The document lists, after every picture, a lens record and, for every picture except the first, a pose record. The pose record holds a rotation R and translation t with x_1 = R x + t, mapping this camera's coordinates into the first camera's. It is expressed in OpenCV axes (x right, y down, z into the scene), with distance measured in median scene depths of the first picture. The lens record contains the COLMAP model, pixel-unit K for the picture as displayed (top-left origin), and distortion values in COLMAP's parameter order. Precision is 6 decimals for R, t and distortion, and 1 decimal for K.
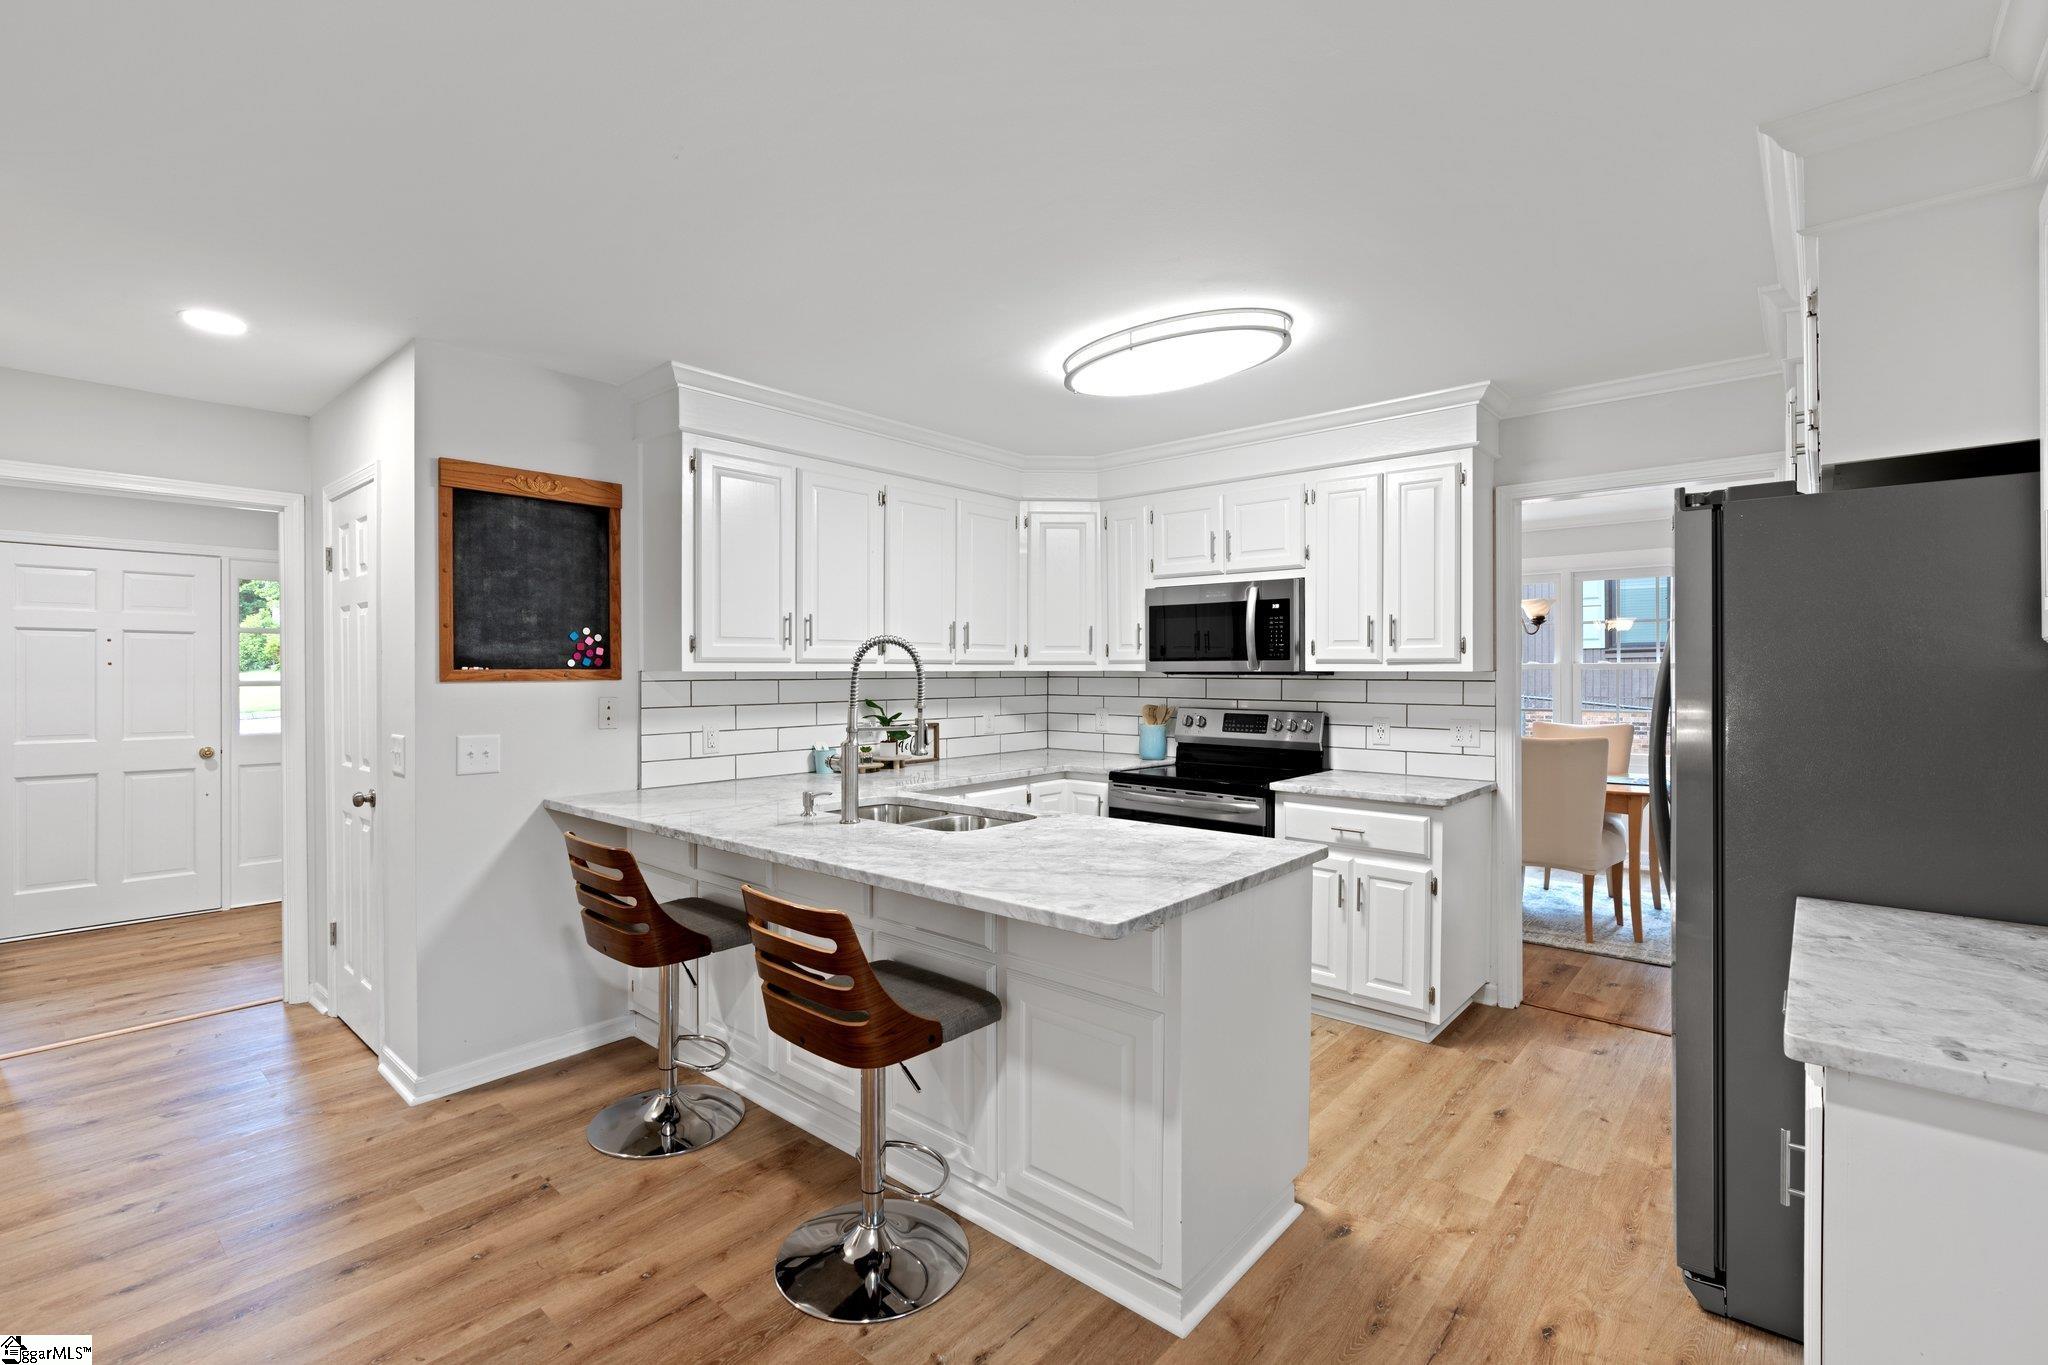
lens RADIAL K [[920.6, 0, 1024.0], [0, 920.6, 682.5], [0, 0, 1]] dist [-0.001074, -0.000067]
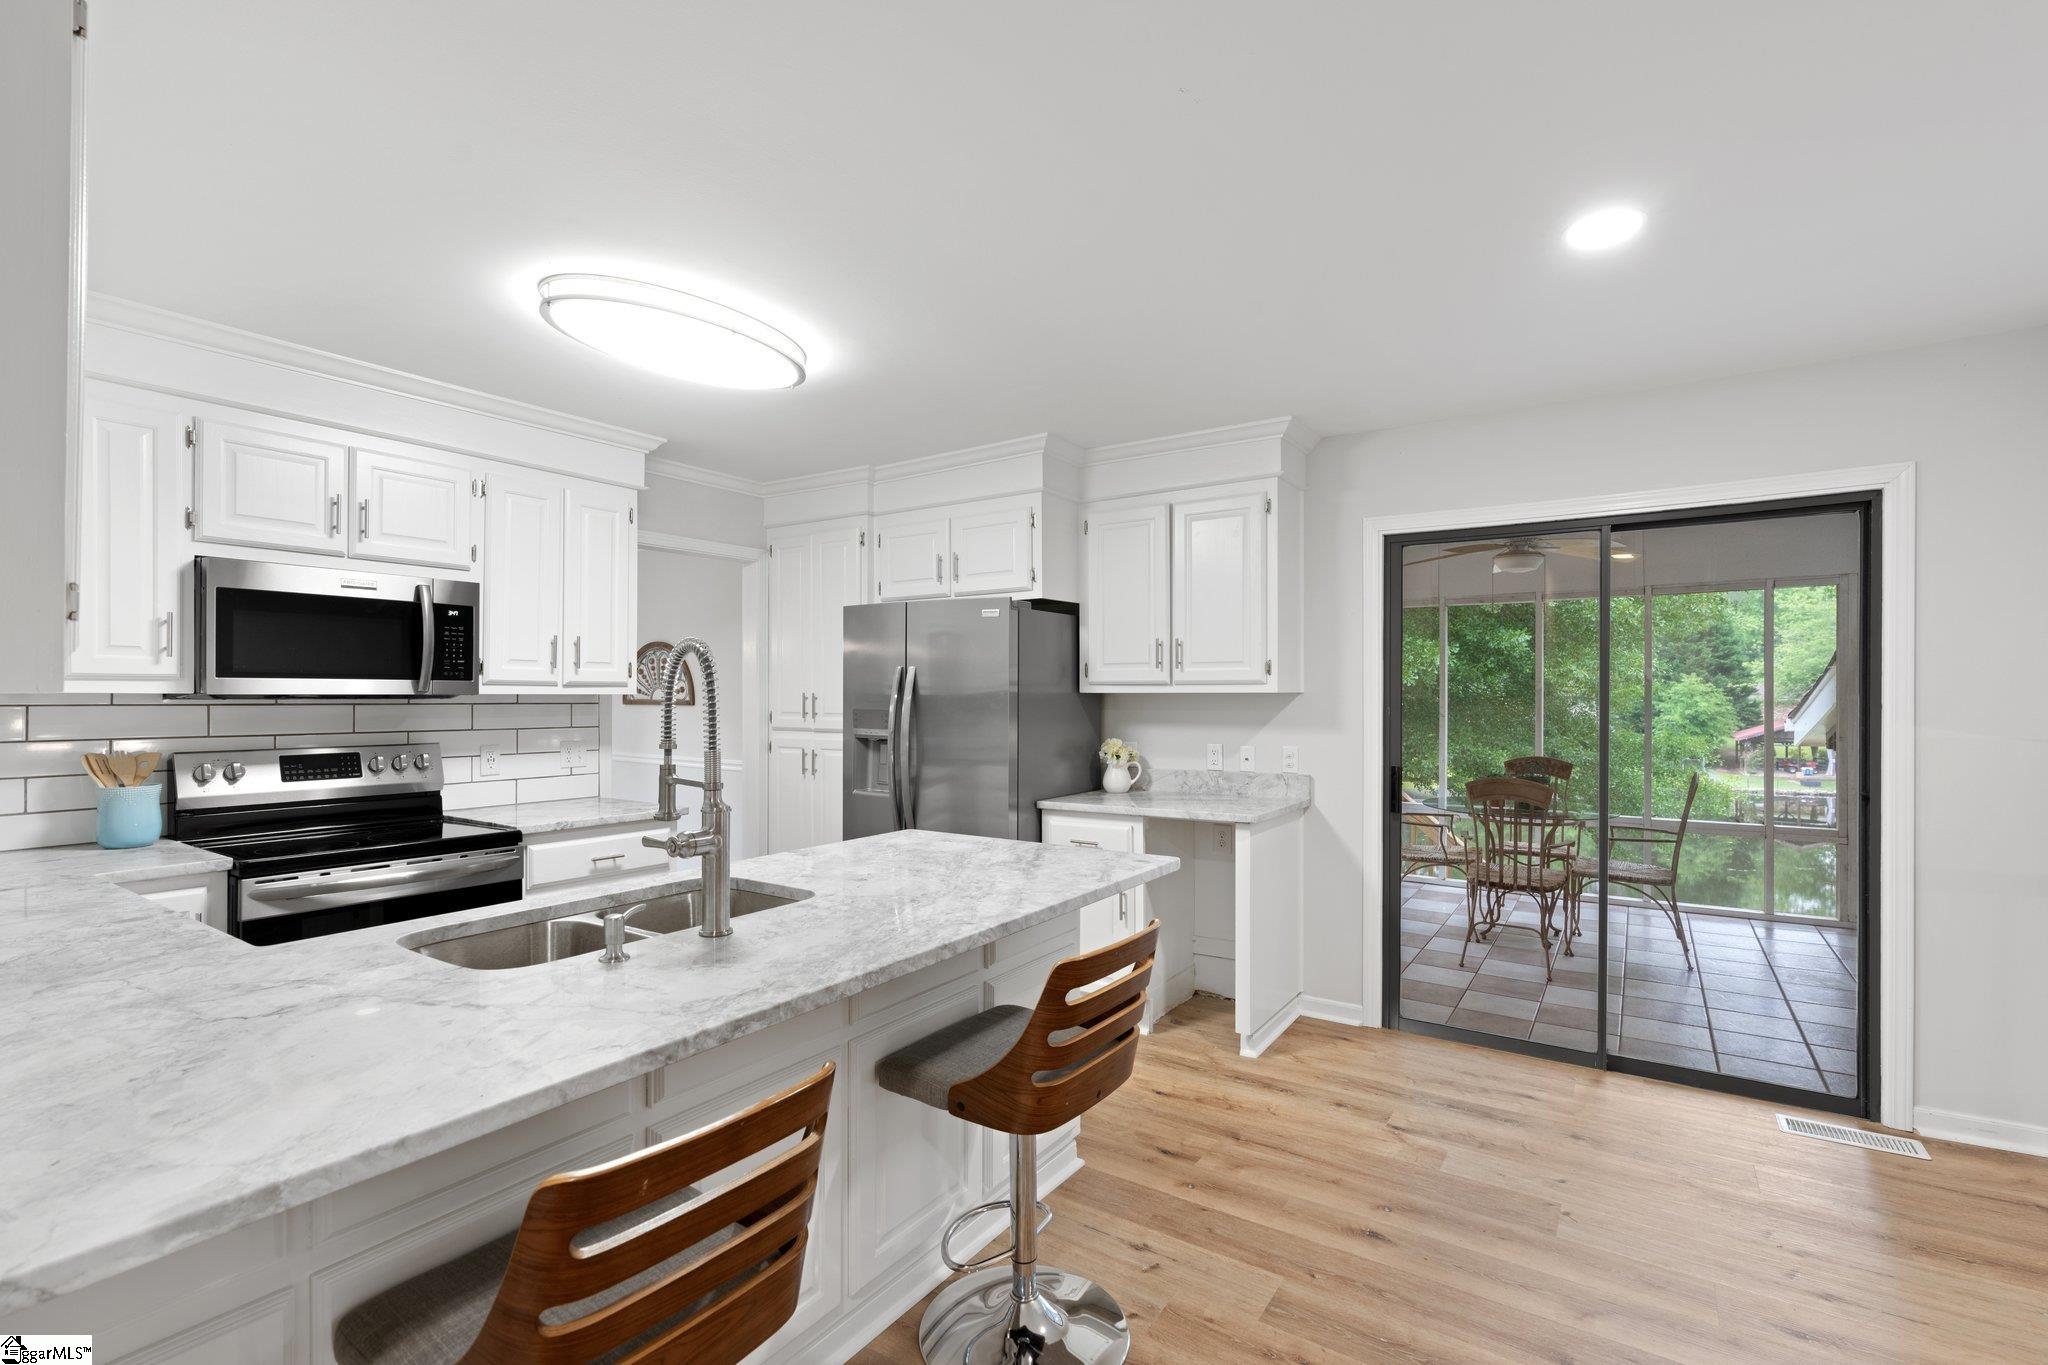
lens RADIAL K [[919.6, 0, 1024.0], [0, 919.6, 682.5], [0, 0, 1]] dist [-0.000672, -0.000055]
pose [[-0.119805, 0.012760, 0.992715, -0.594179], [0.012236, 0.999860, -0.011375, -0.006910], [-0.992722, 0.010784, -0.119944, 0.612000]]
